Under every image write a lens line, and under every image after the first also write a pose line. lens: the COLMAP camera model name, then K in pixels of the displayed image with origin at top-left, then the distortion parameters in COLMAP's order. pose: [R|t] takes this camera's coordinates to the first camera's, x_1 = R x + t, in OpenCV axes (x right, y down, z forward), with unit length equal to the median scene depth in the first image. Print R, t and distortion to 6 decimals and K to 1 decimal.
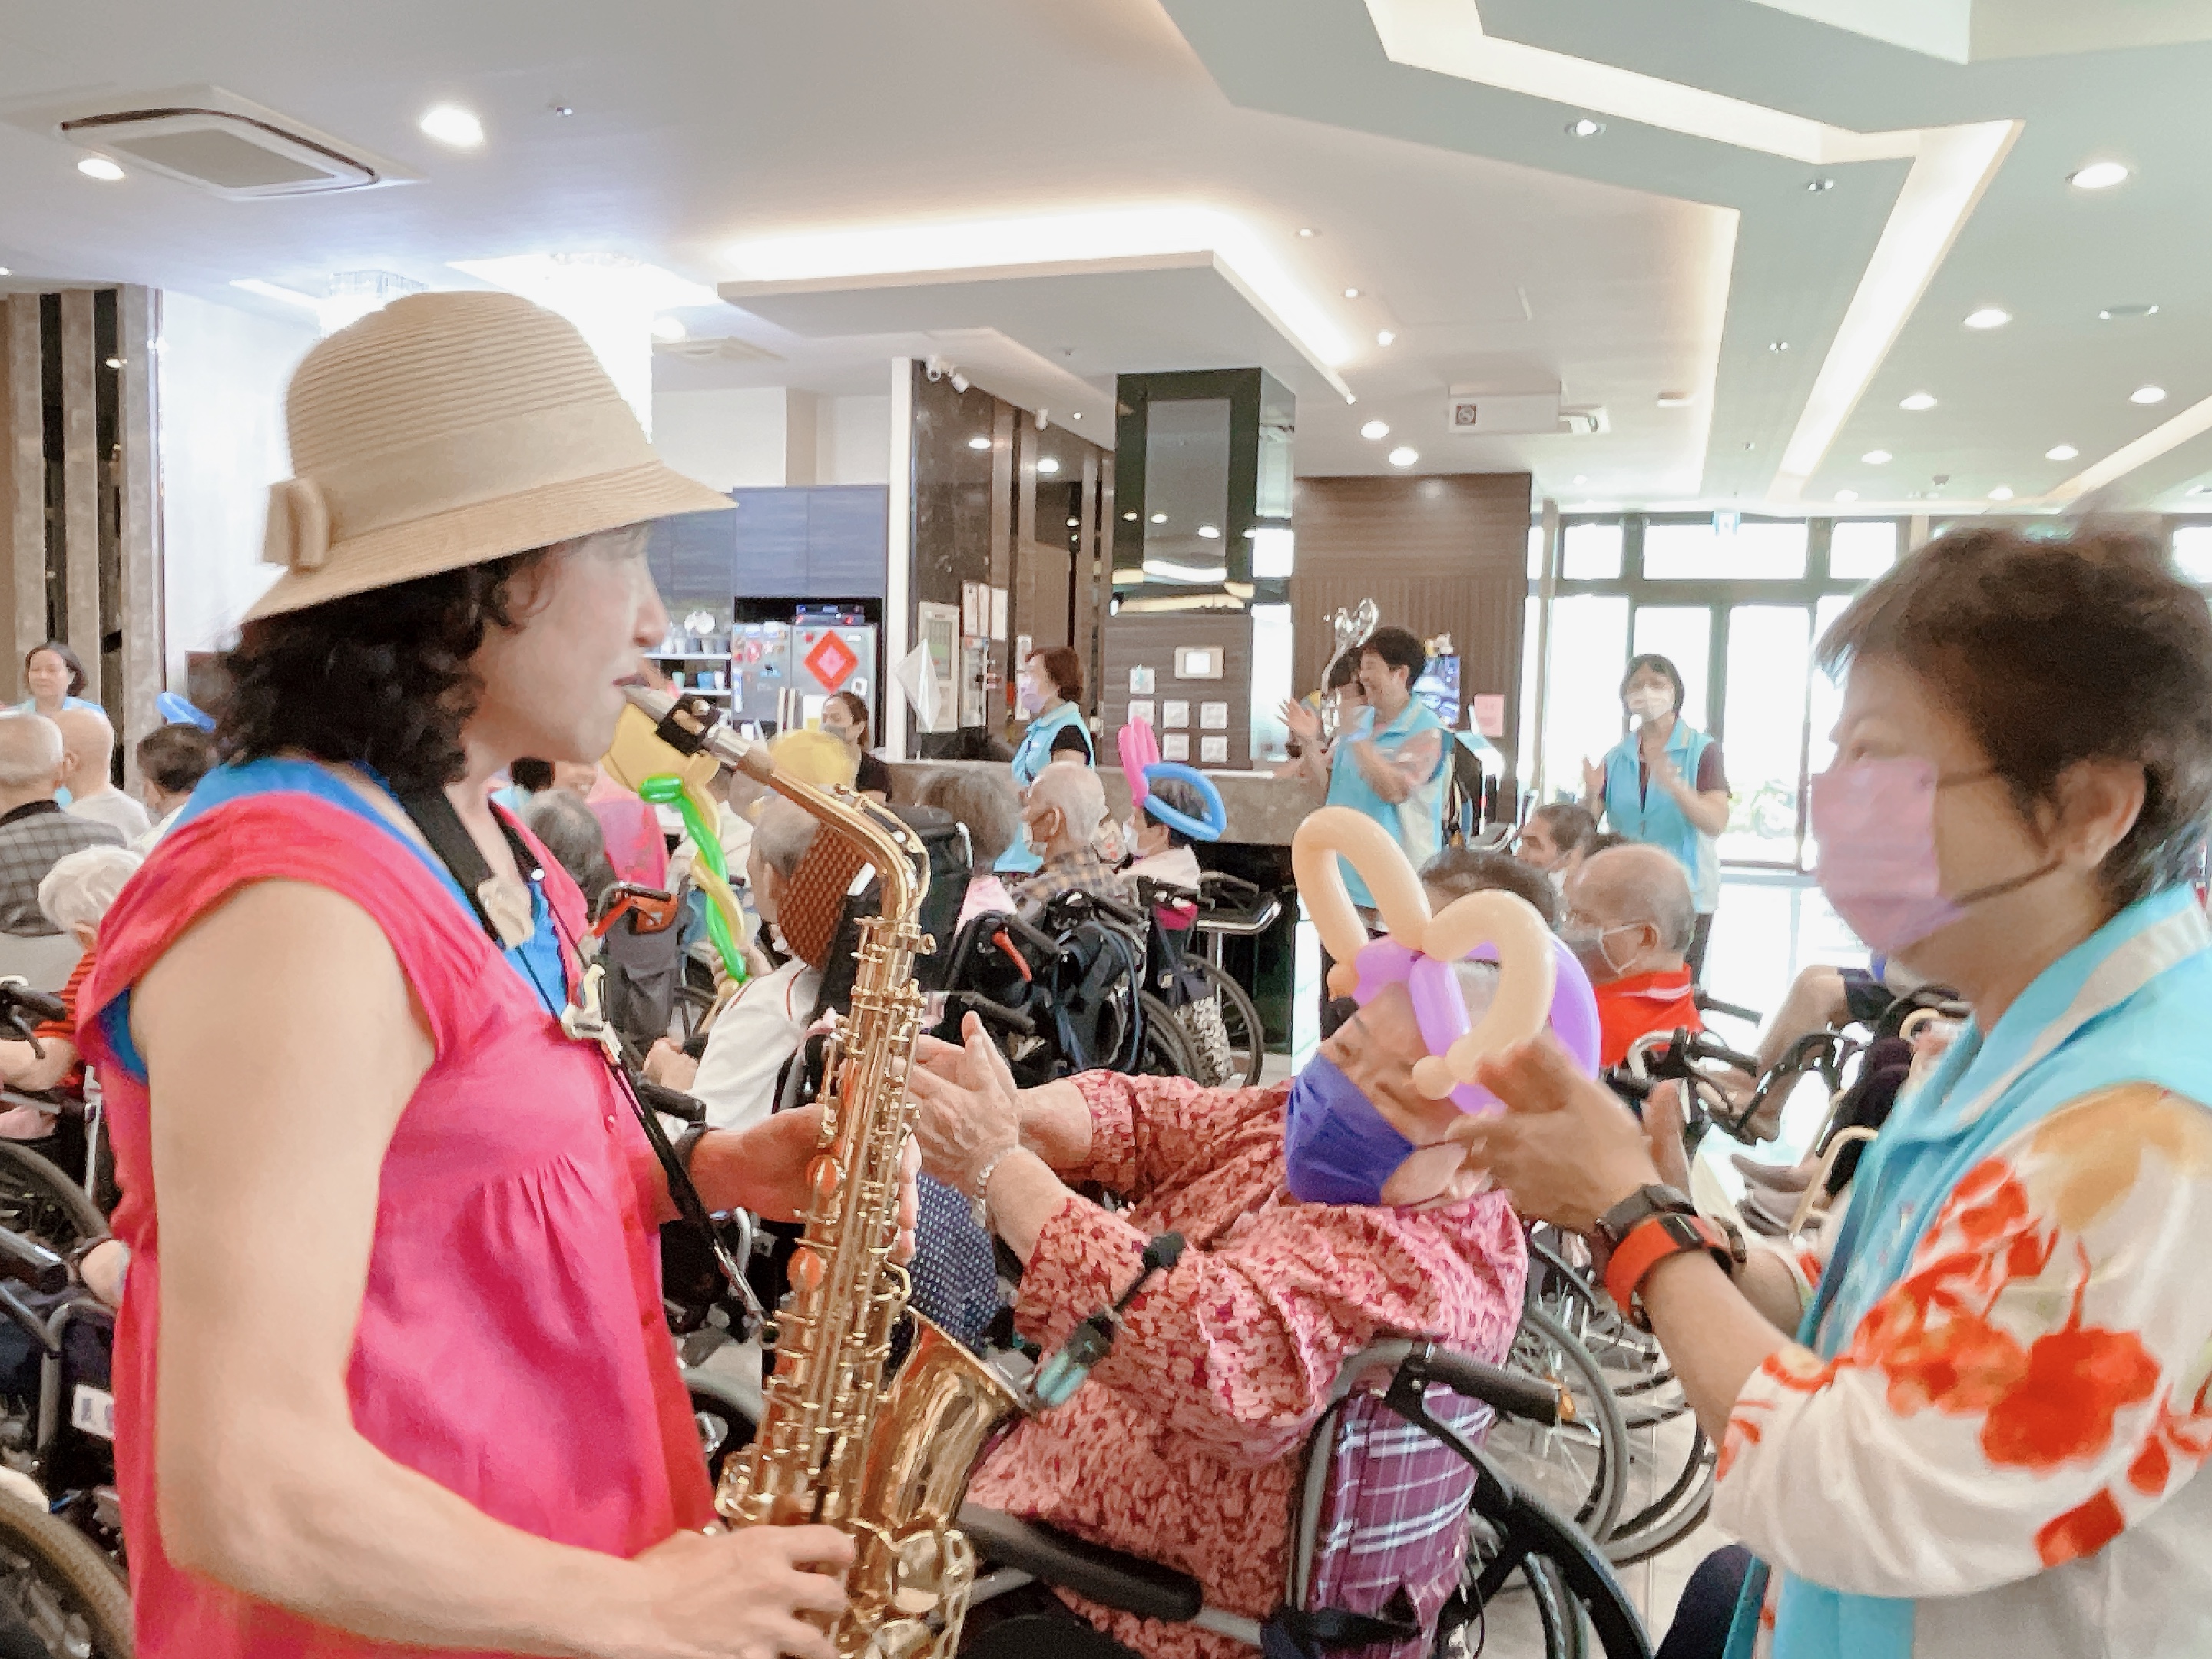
lens RADIAL K [[1613.0, 0, 1111.2], [0, 1613.0, 828.8], [0, 0, 1]] dist [-0.002596, -0.005183]
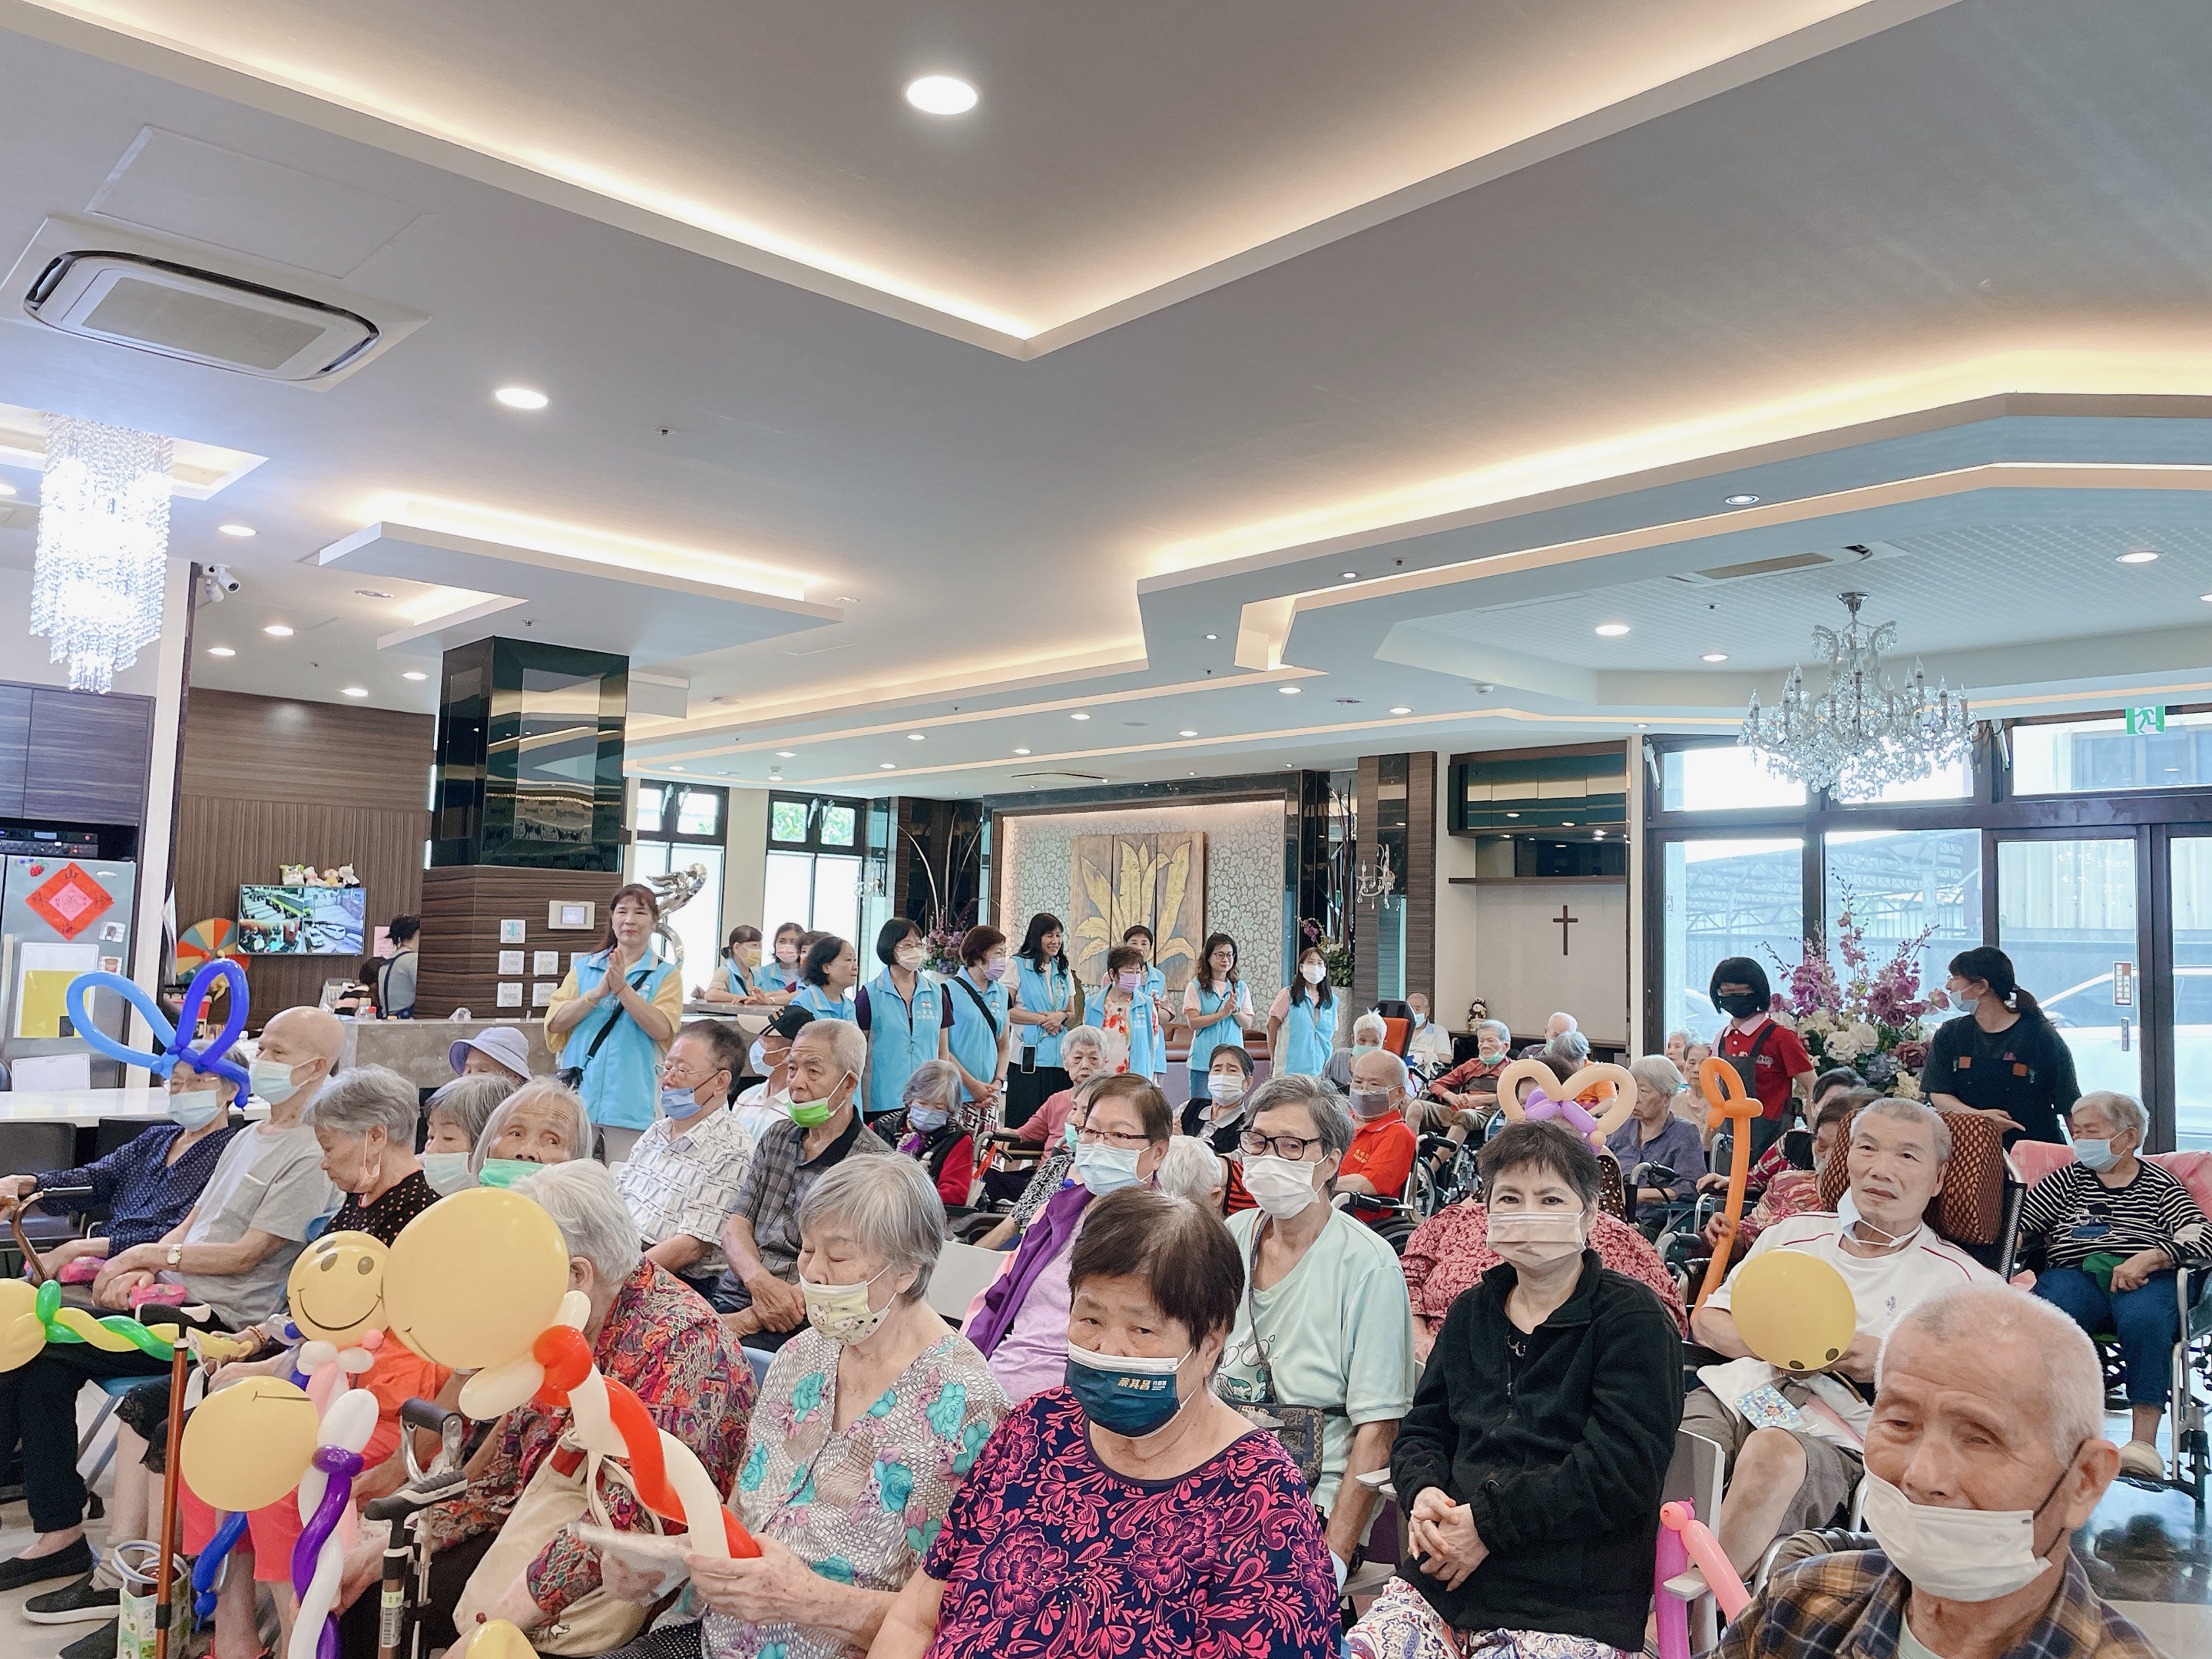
lens RADIAL K [[1668.9, 0, 1108.0], [0, 1668.9, 802.2], [0, 0, 1]] dist [0.090026, -0.125834]
pose [[0.492613, 0.068042, 0.867584, -0.669451], [0.048994, 0.993189, -0.105711, -0.037285], [-0.868868, 0.094581, 0.485924, 0.123752]]
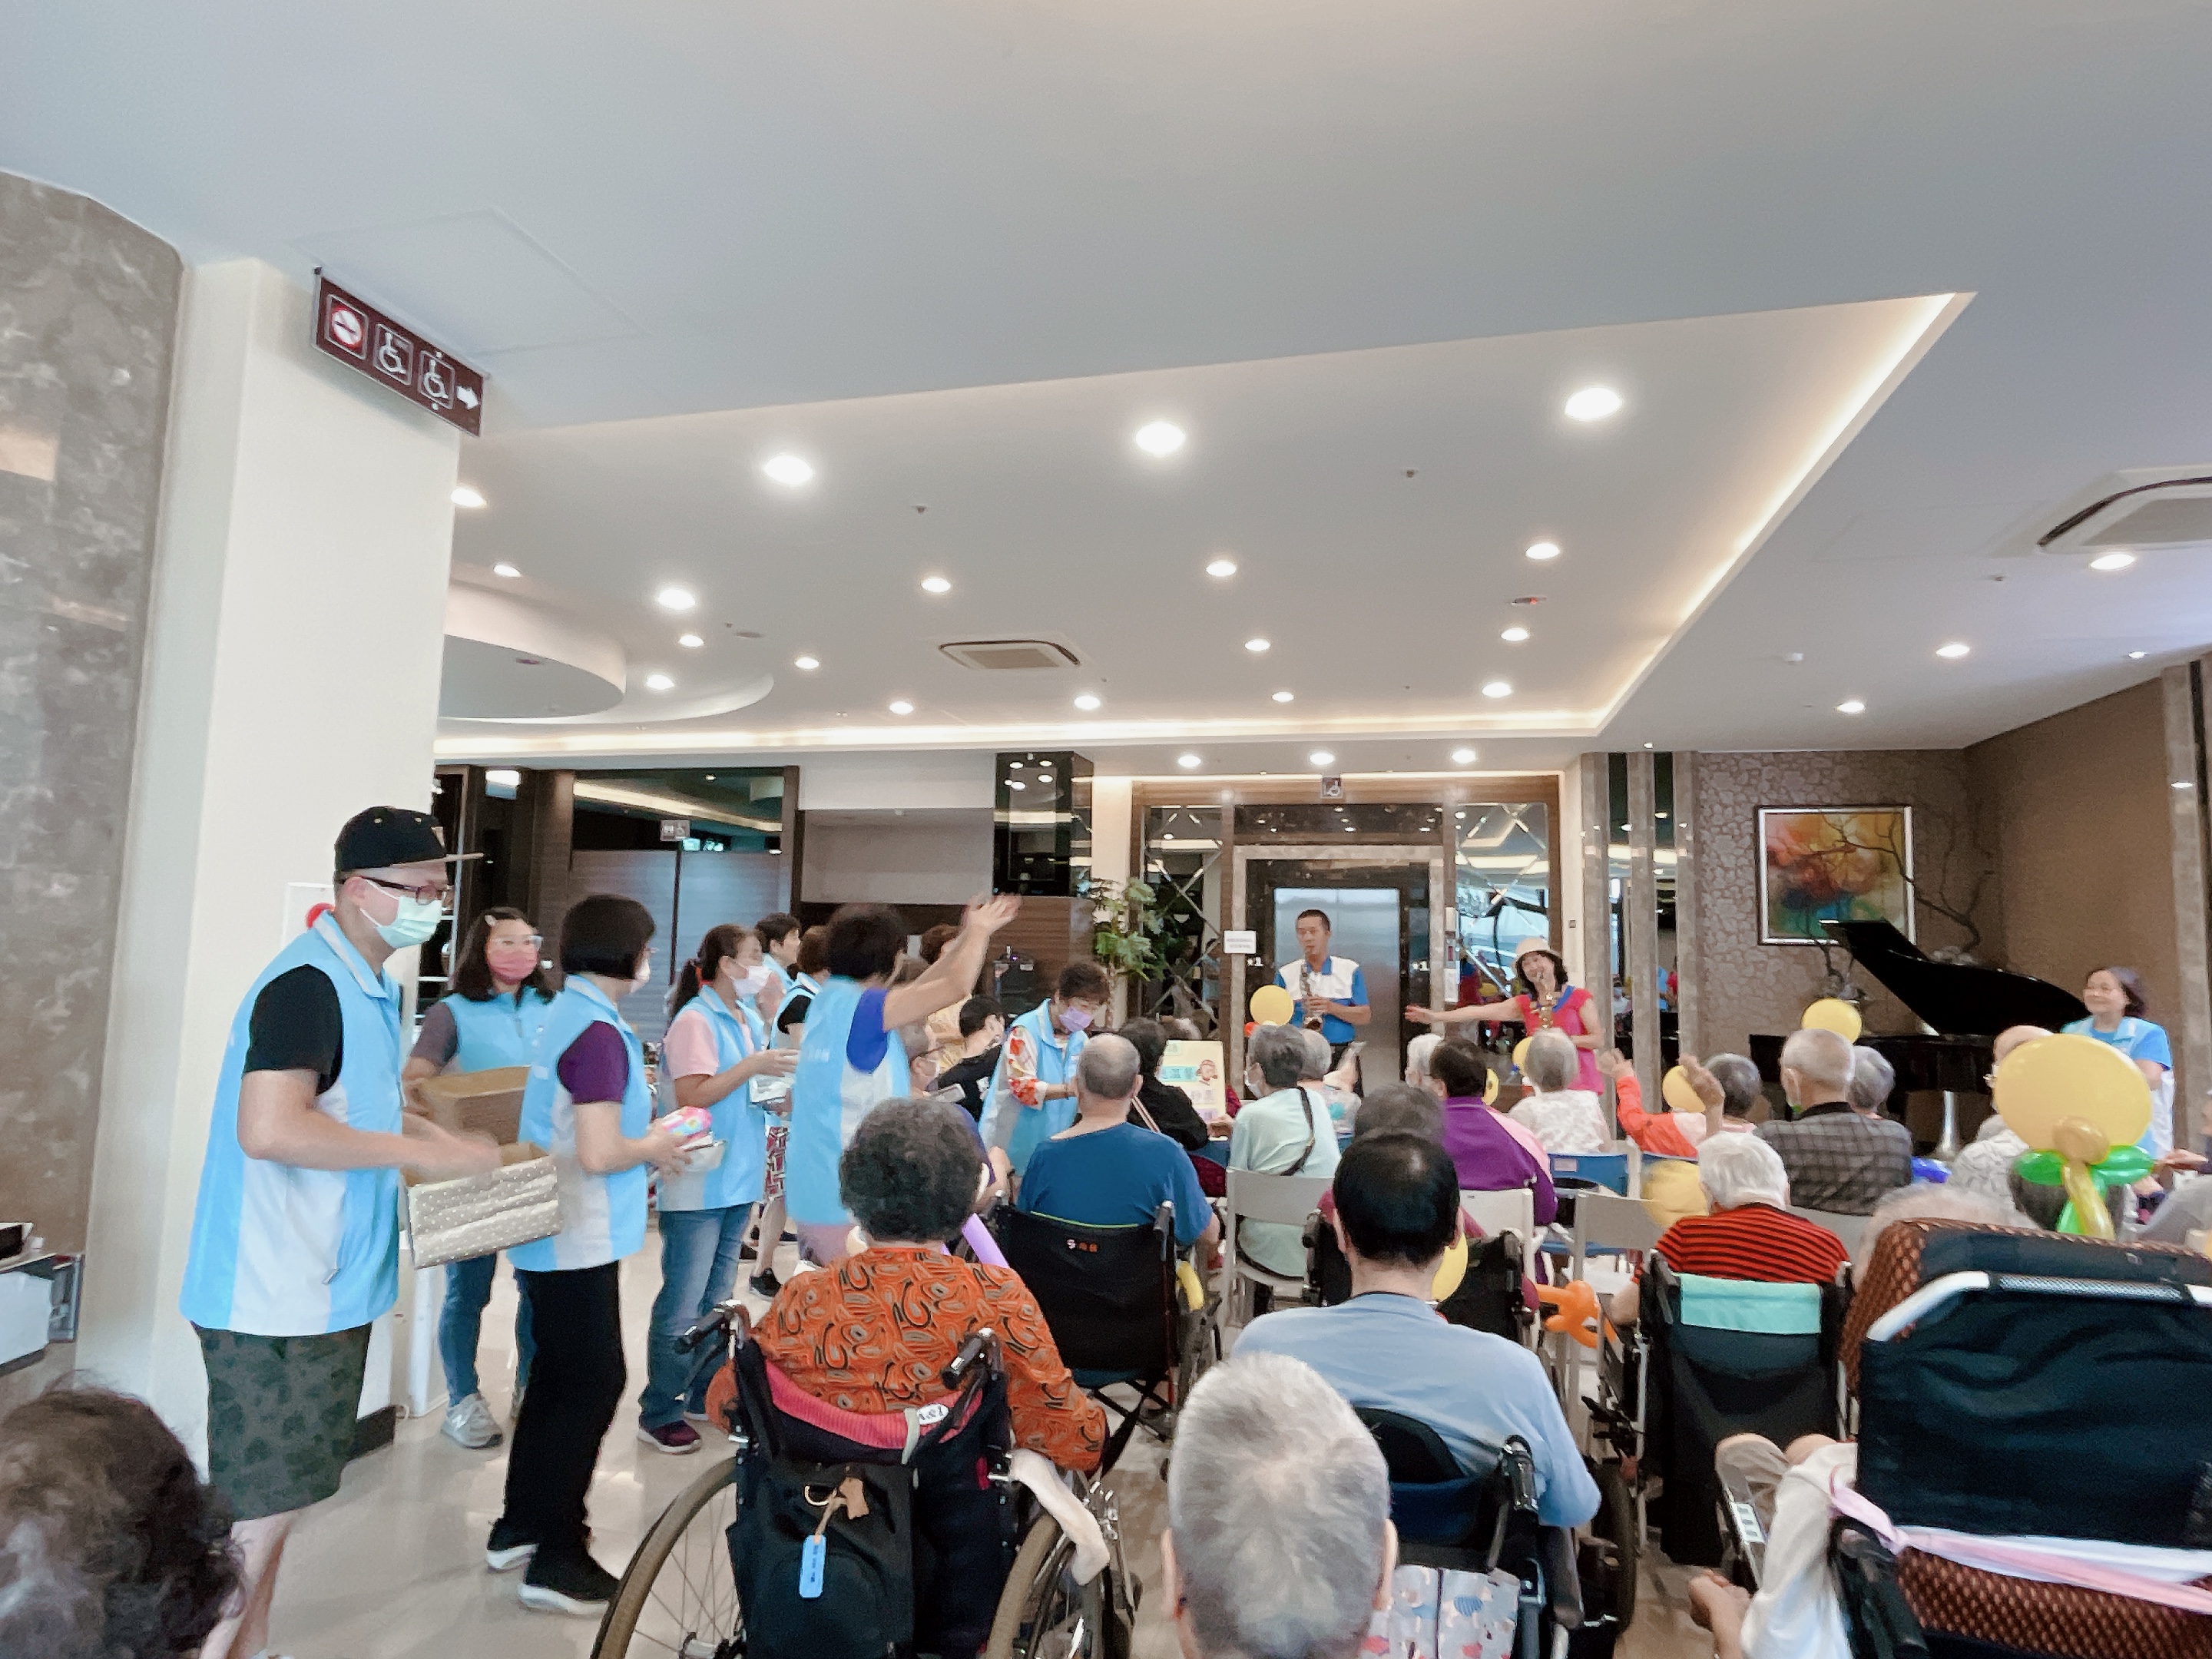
lens RADIAL K [[1218.8, 0, 1108.8], [0, 1218.8, 827.2], [0, 0, 1]] dist [-0.001901, -0.001732]
pose [[0.092978, -0.121037, -0.988284, 0.102396], [-0.098703, 0.986574, -0.130113, -0.021213], [0.990764, 0.109645, 0.079783, 0.149395]]
